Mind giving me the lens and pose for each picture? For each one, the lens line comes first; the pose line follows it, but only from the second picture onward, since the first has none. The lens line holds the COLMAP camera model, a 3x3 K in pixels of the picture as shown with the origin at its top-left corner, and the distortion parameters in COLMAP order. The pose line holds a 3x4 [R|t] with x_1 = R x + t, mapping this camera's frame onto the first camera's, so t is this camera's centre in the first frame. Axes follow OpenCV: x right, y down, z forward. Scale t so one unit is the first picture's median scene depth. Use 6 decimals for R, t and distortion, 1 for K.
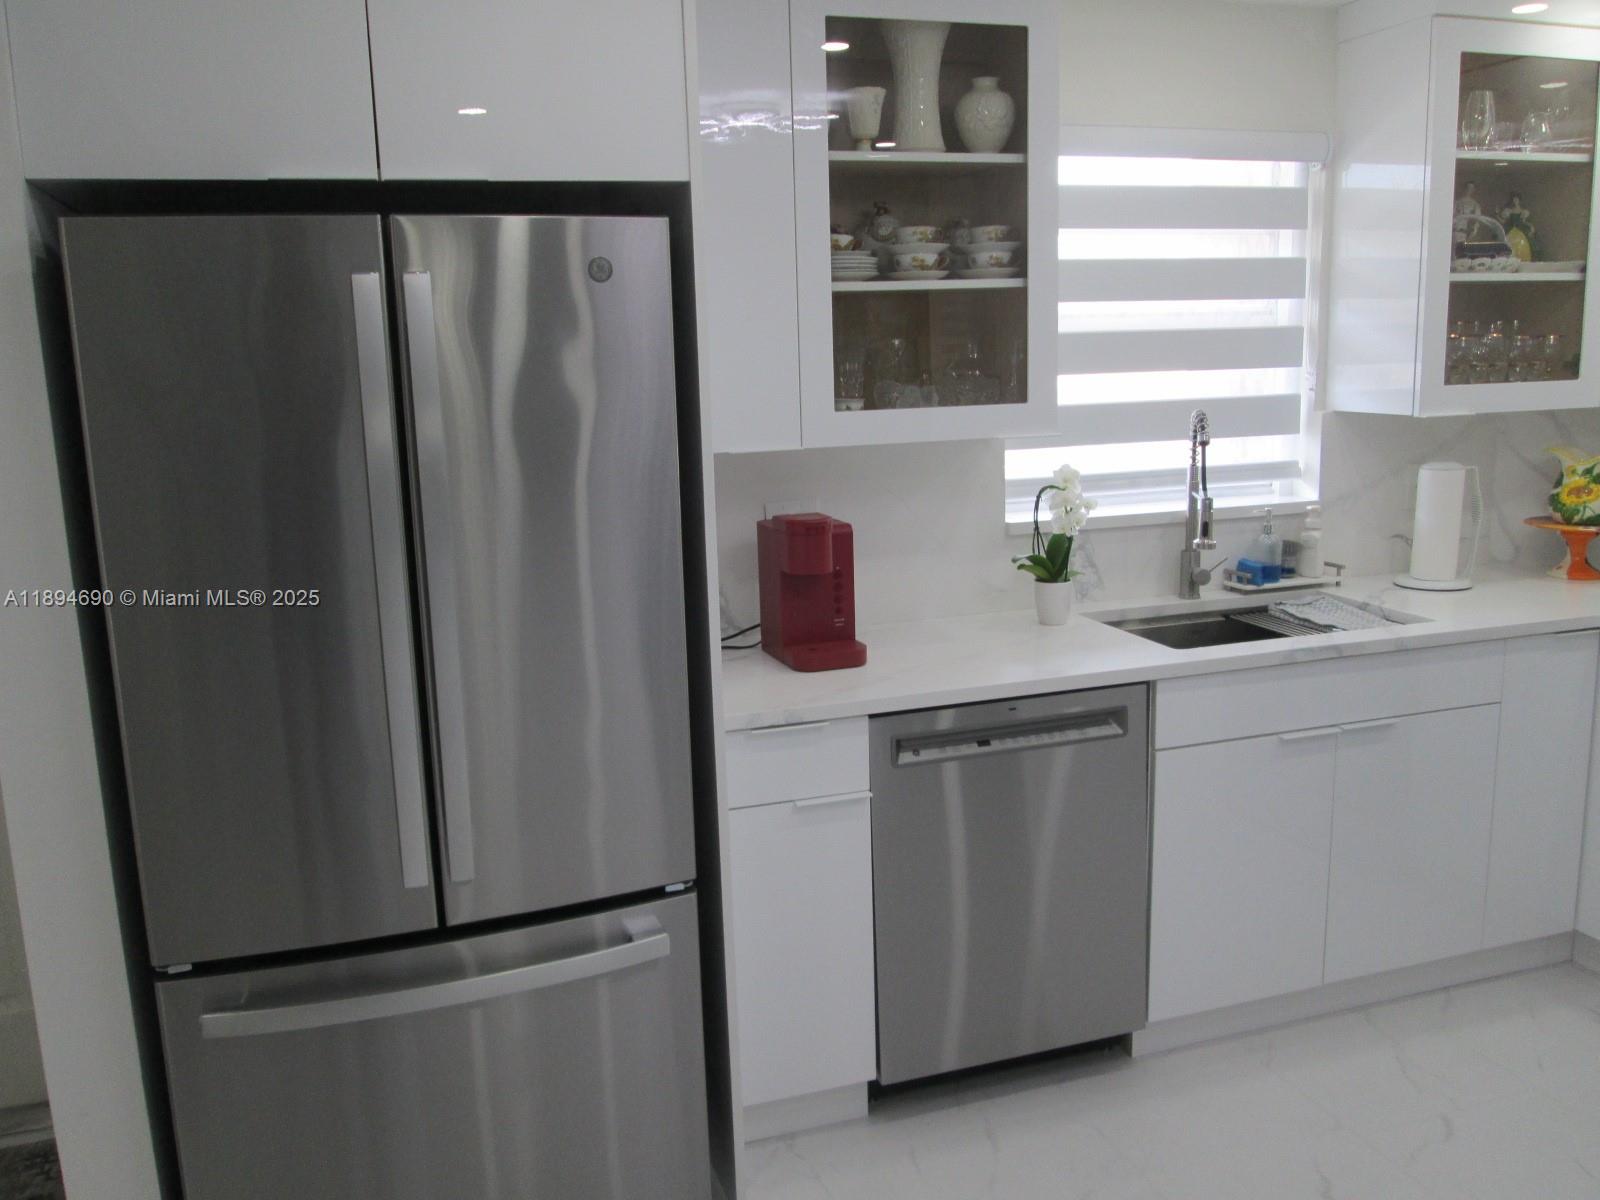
lens RADIAL K [[1343.6, 0, 798.1], [0, 1343.6, 593.0], [0, 0, 1]] dist [-0.041428, 0.023043]
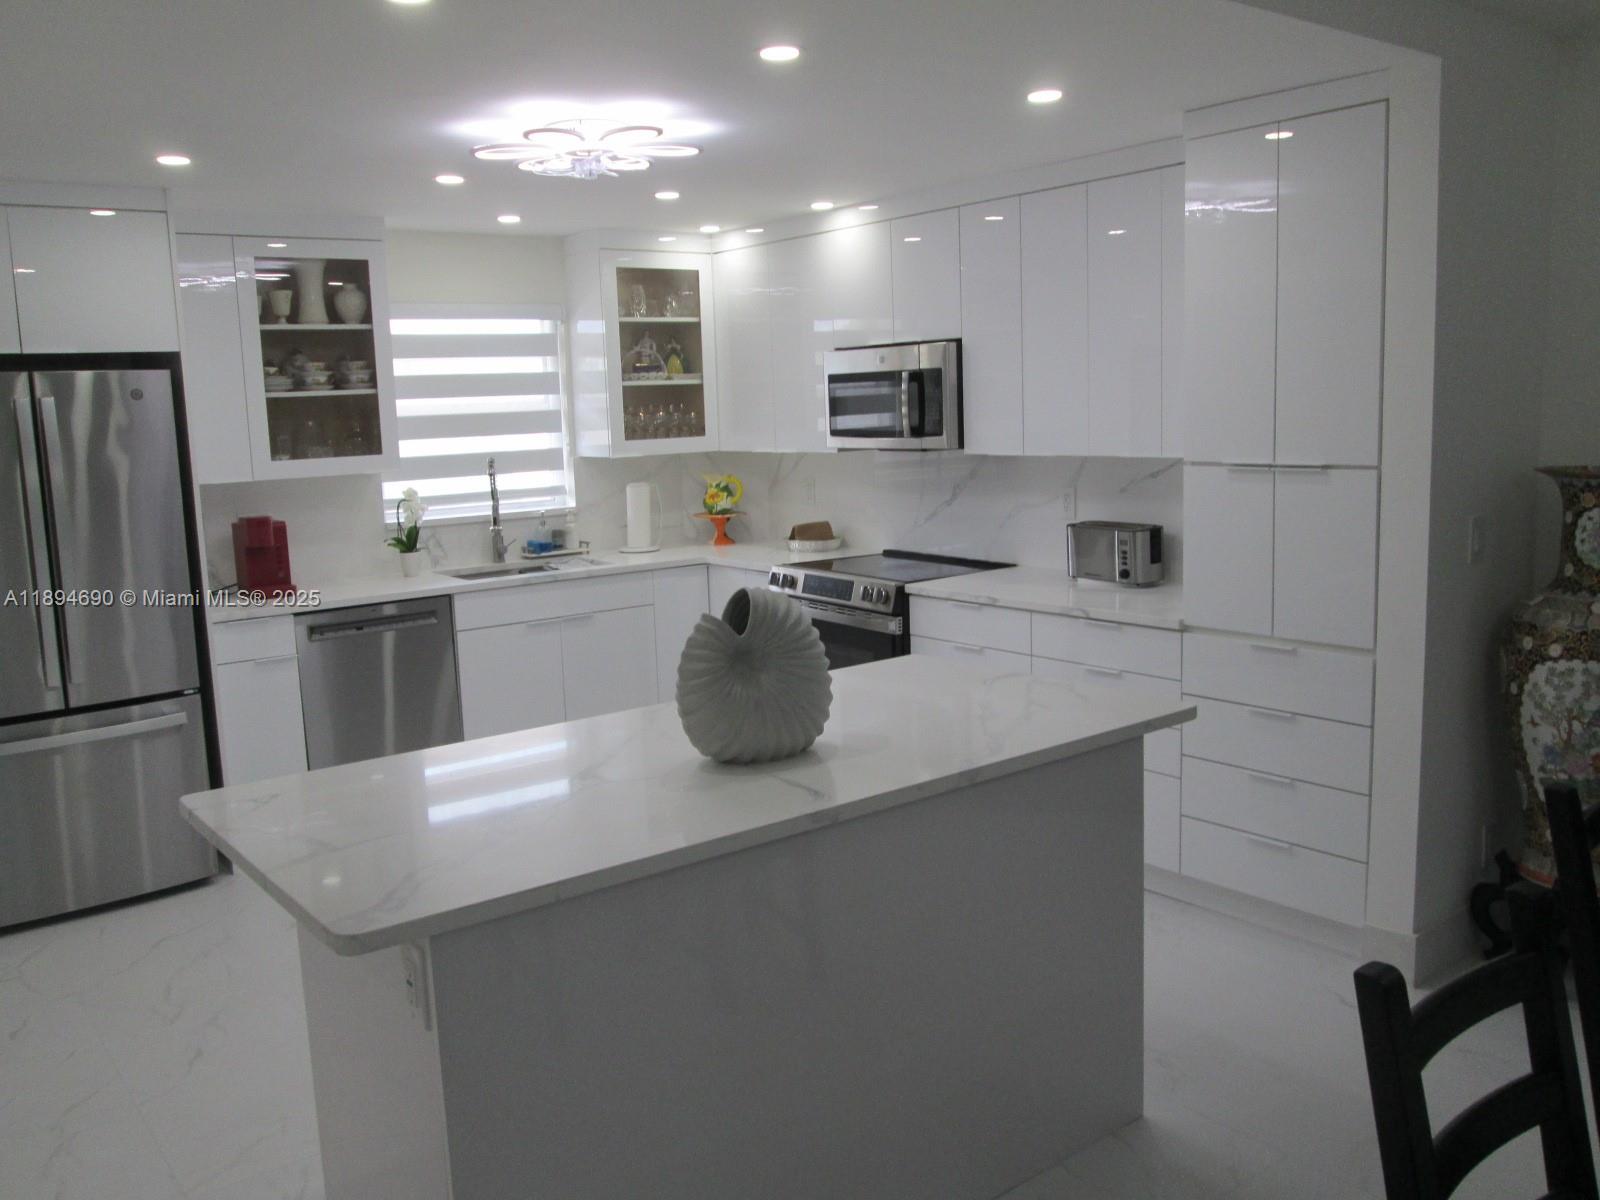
lens RADIAL K [[1343.6, 0, 801.2], [0, 1343.6, 581.6], [0, 0, 1]] dist [-0.041428, 0.023043]
pose [[0.943175, -0.049839, 0.328538, 0.098155], [0.069007, 0.996511, -0.046935, 0.160980], [-0.325053, 0.066939, 0.943324, -0.928522]]
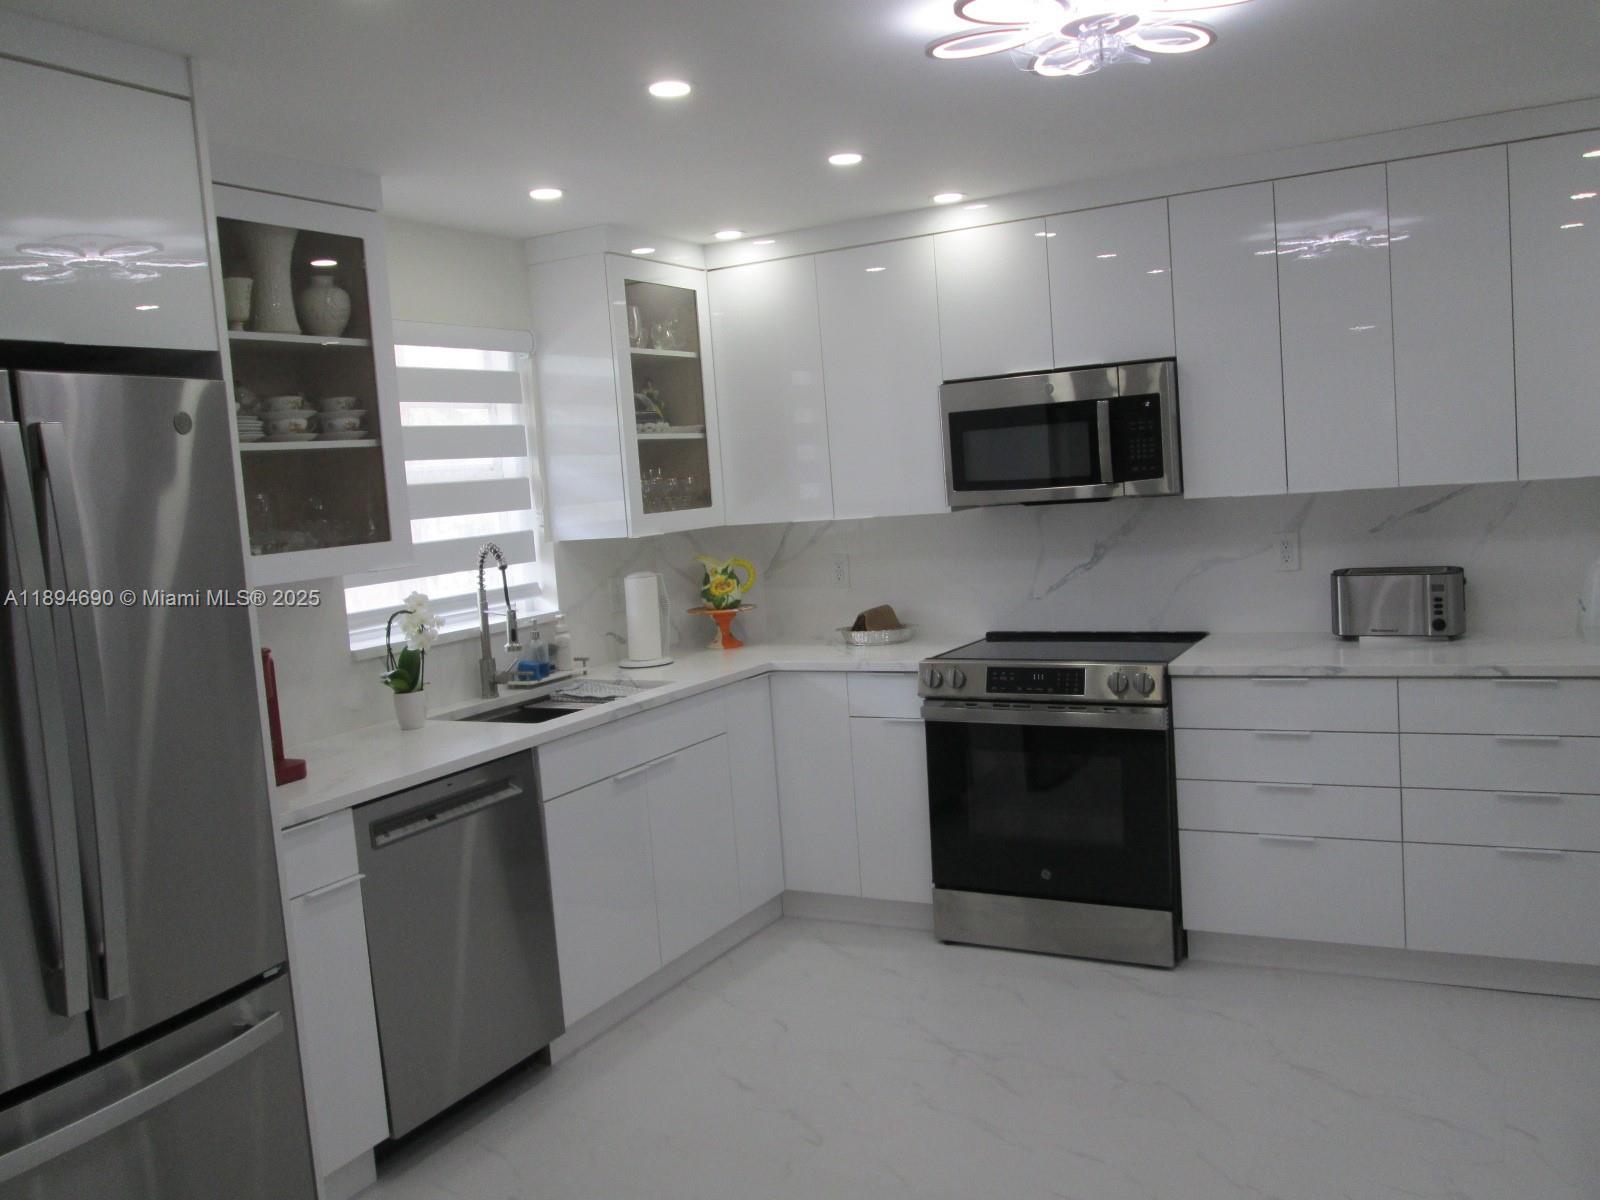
lens RADIAL K [[1343.6, 0, 805.2], [0, 1343.6, 589.0], [0, 0, 1]] dist [-0.041428, 0.023043]
pose [[0.725130, -0.083327, 0.683552, -0.376485], [0.177944, 0.981611, -0.069106, 0.048638], [-0.665223, 0.171745, 0.726623, -0.107760]]
